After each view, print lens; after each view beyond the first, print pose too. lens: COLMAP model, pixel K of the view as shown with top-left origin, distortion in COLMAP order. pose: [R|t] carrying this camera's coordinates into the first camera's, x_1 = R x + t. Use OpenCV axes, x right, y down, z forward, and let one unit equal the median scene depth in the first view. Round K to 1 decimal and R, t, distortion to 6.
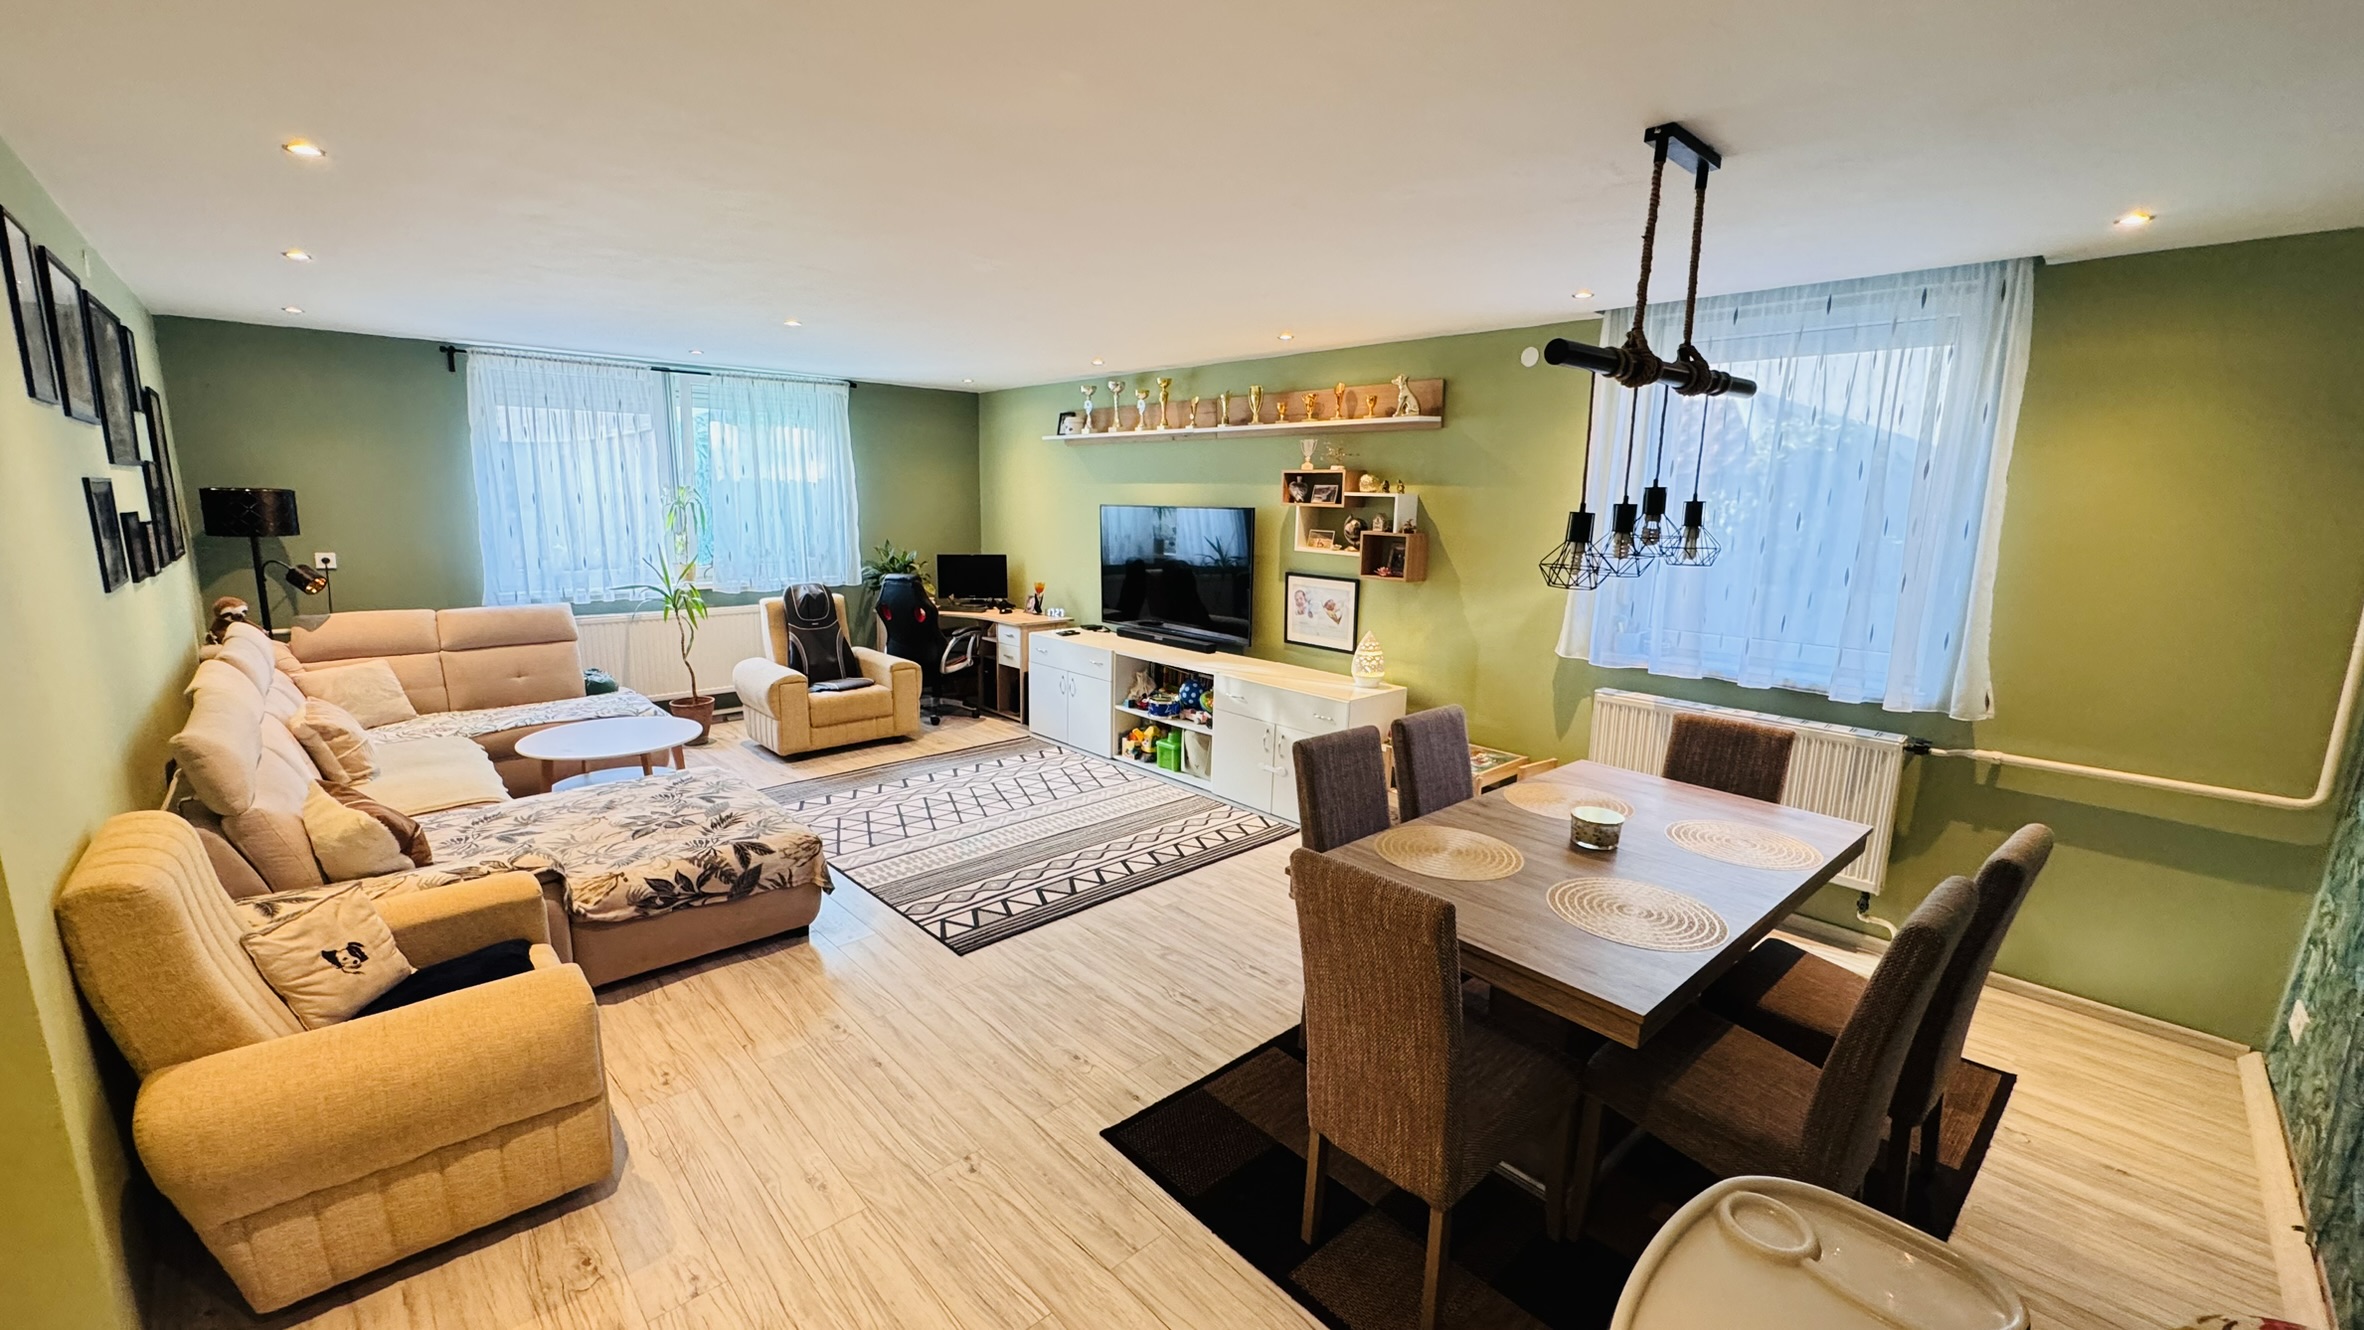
lens RADIAL K [[947.1, 0, 1174.8], [0, 947.1, 662.6], [0, 0, 1]] dist [-0.001945, 0.000293]
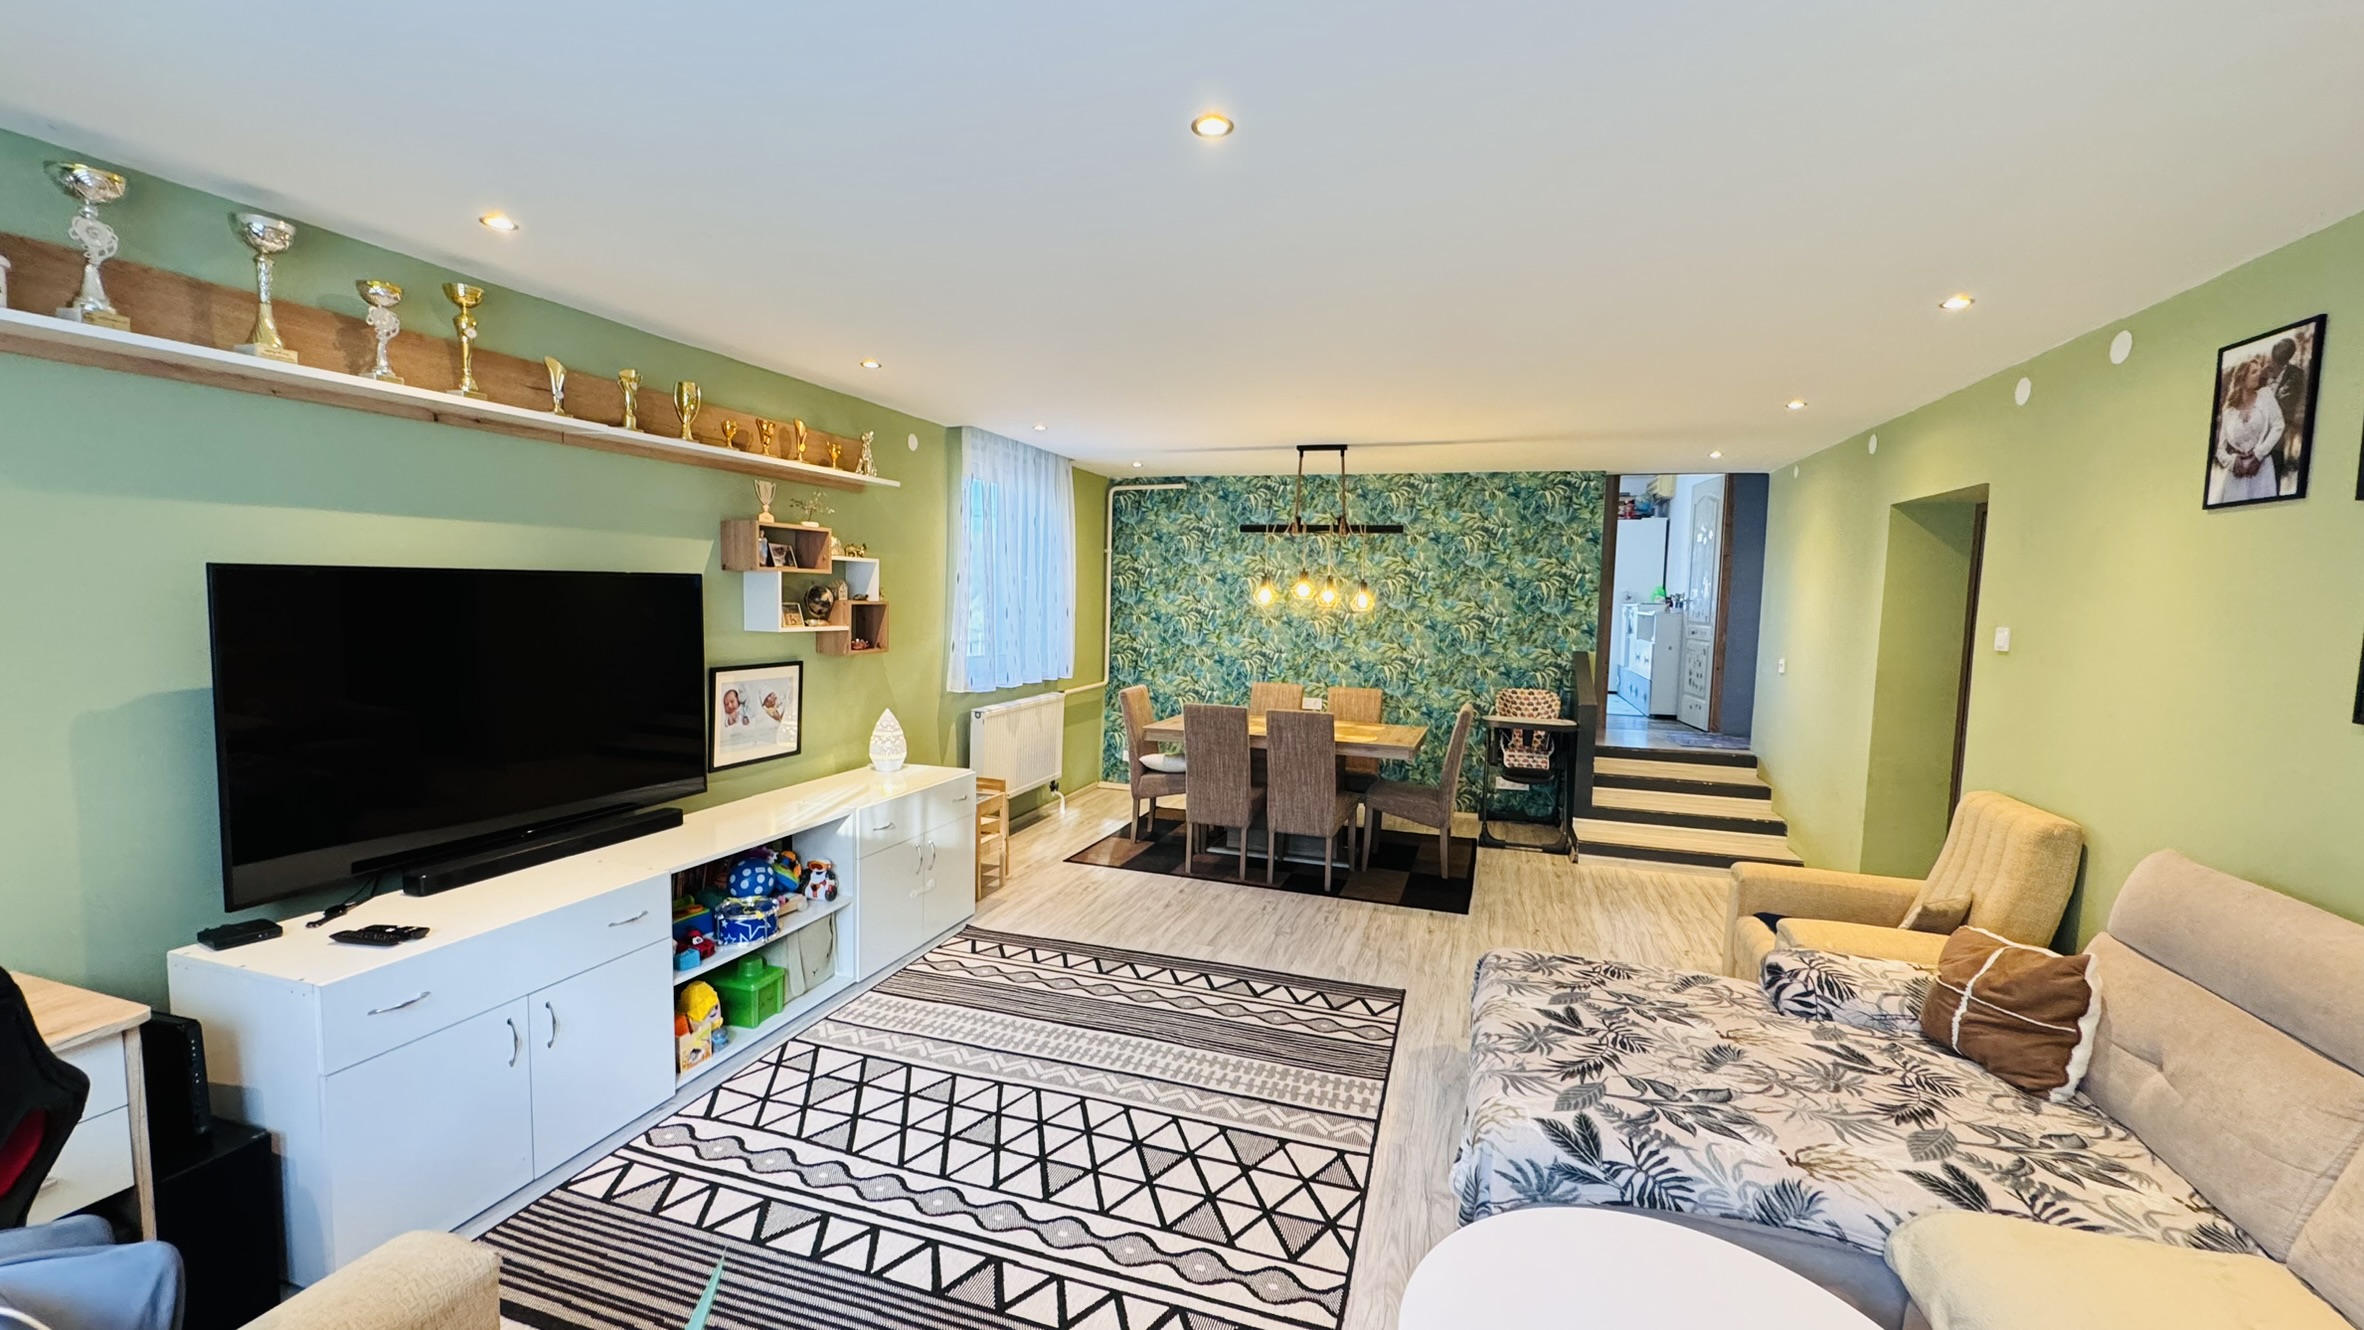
lens RADIAL K [[947.1, 0, 1181.2], [0, 947.1, 661.5], [0, 0, 1]] dist [-0.001945, 0.000293]
pose [[-0.485588, -0.092577, 0.869272, -0.692000], [0.123951, 0.977039, 0.173295, -0.193154], [-0.865355, 0.191897, -0.462964, 1.128049]]
